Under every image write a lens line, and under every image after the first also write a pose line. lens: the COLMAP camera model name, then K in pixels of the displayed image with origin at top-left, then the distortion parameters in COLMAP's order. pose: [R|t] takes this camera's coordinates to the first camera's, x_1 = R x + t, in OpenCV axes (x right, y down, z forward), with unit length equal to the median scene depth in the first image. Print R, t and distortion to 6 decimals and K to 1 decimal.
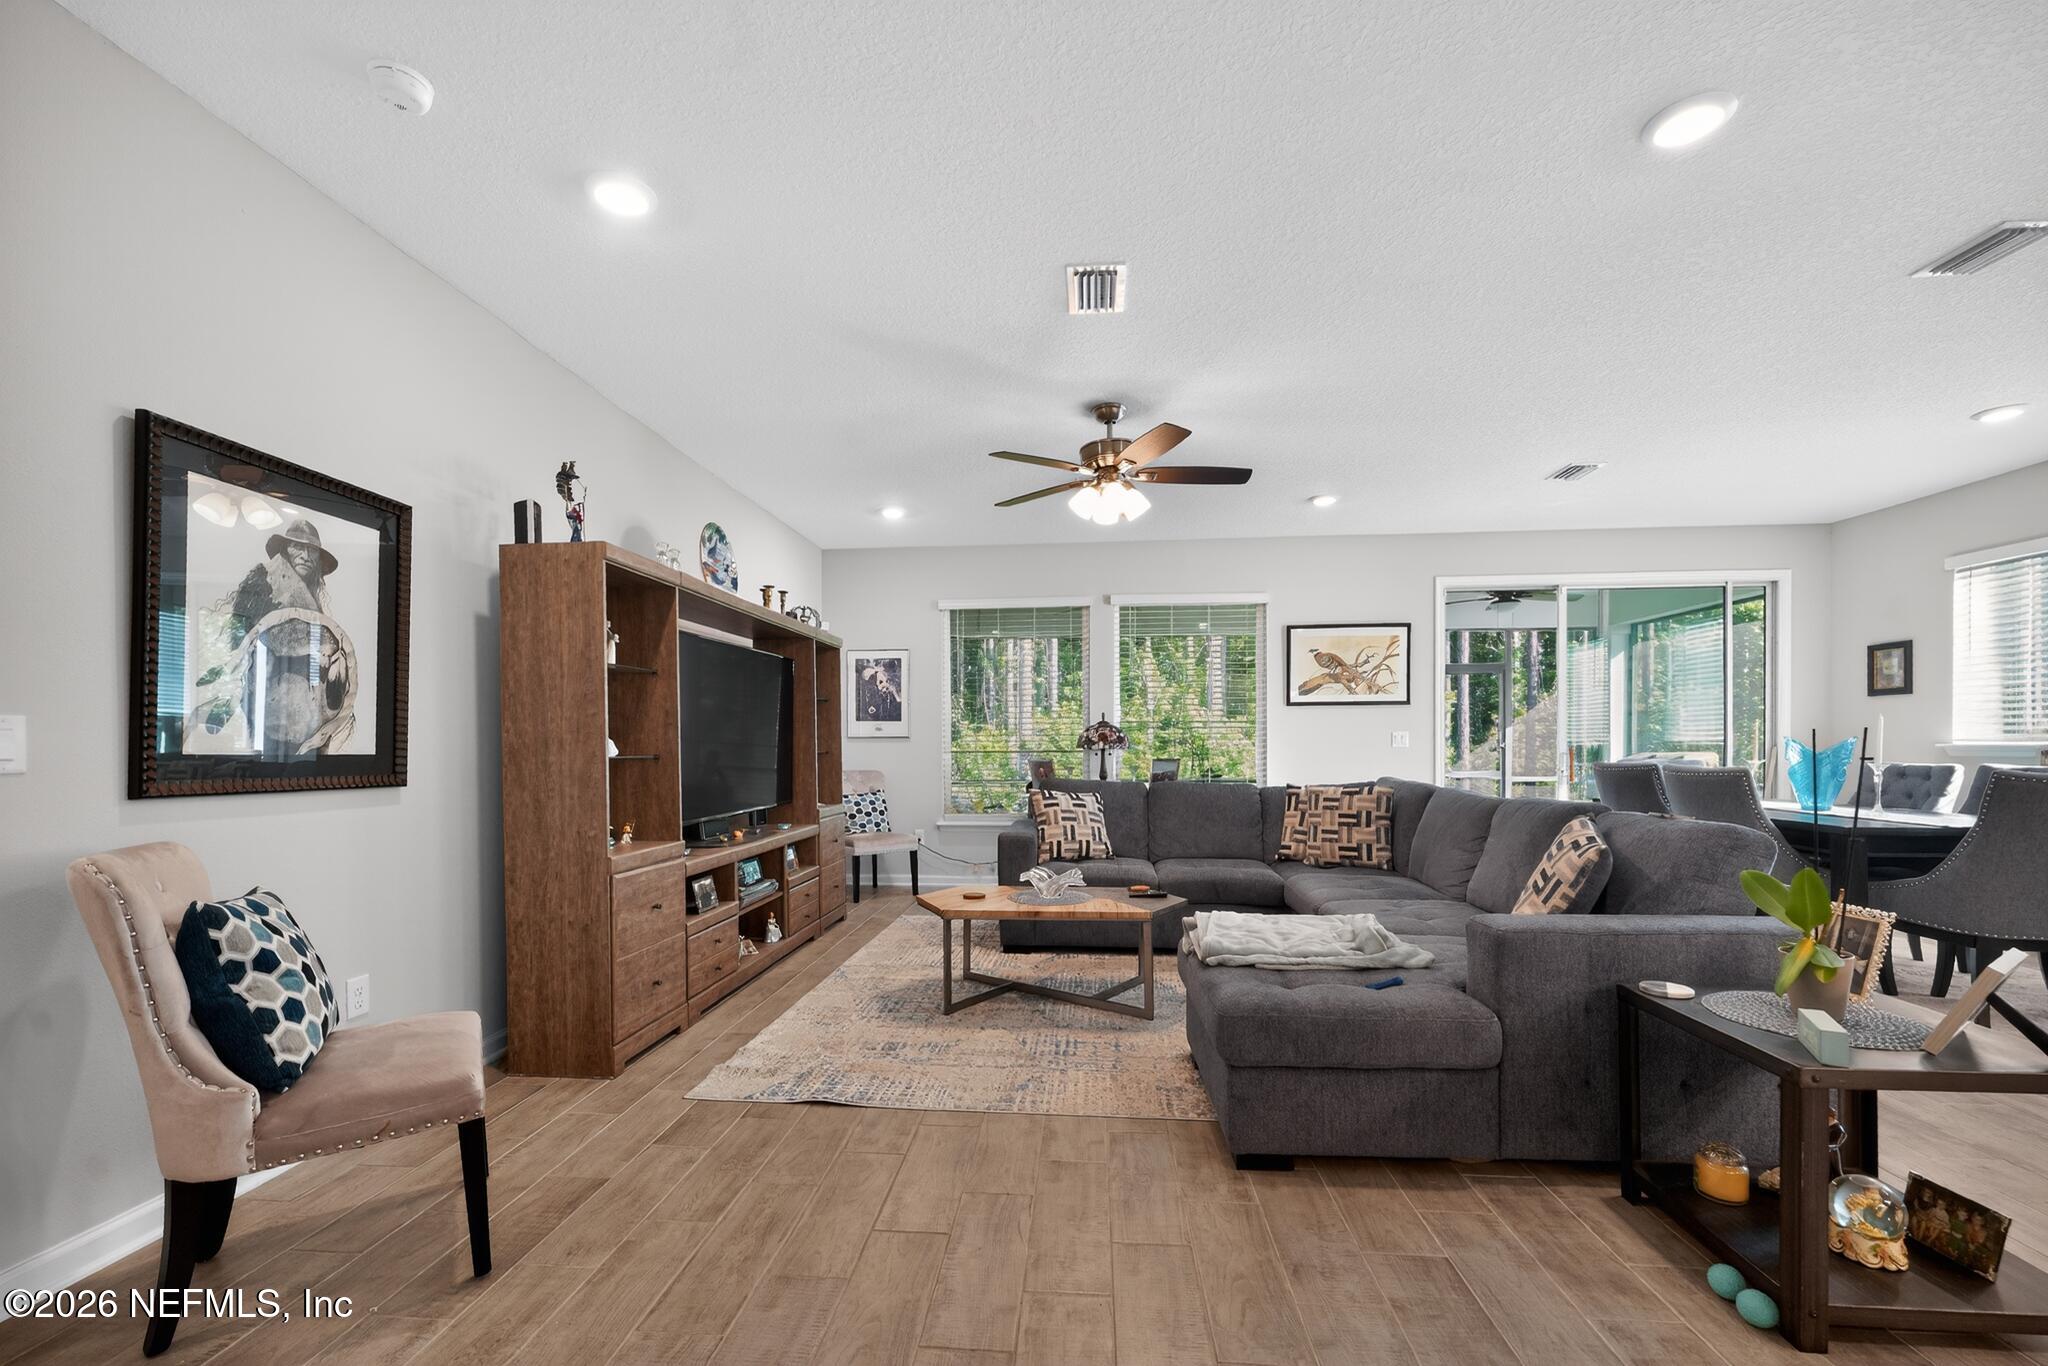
lens RADIAL K [[843.4, 0, 1018.1], [0, 843.4, 741.2], [0, 0, 1]] dist [-0.001532, -0.000141]
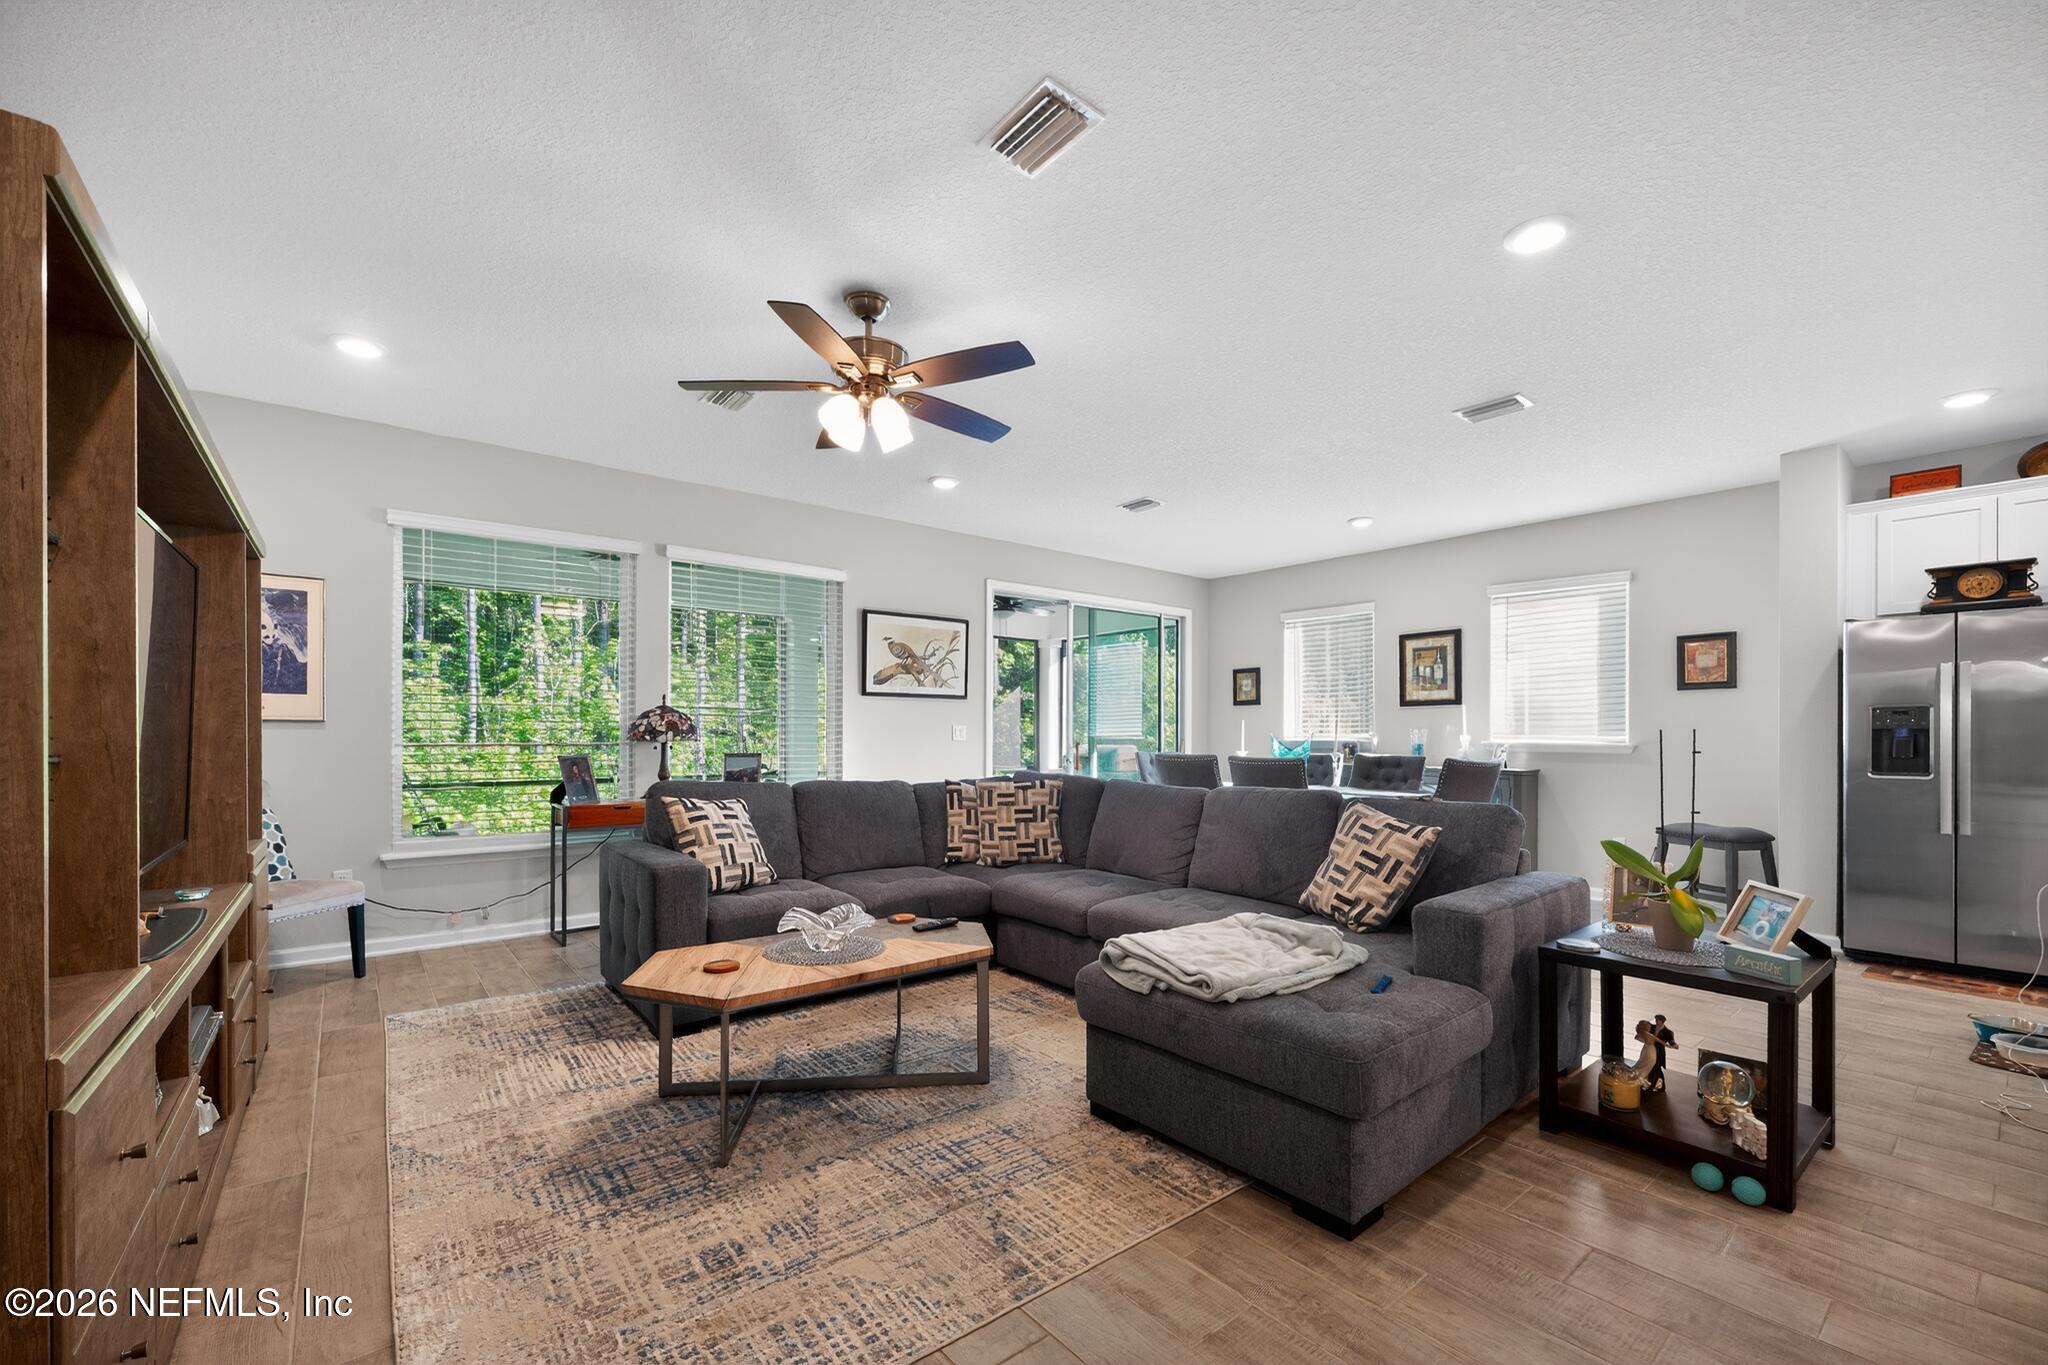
lens RADIAL K [[832.2, 0, 1027.0], [0, 832.2, 733.4], [0, 0, 1]] dist [-0.001669, -0.000056]
pose [[0.717991, 0.009561, 0.695987, -0.273245], [-0.009649, 0.999946, -0.003782, 0.002465], [-0.695986, -0.004000, 0.718044, 0.307712]]
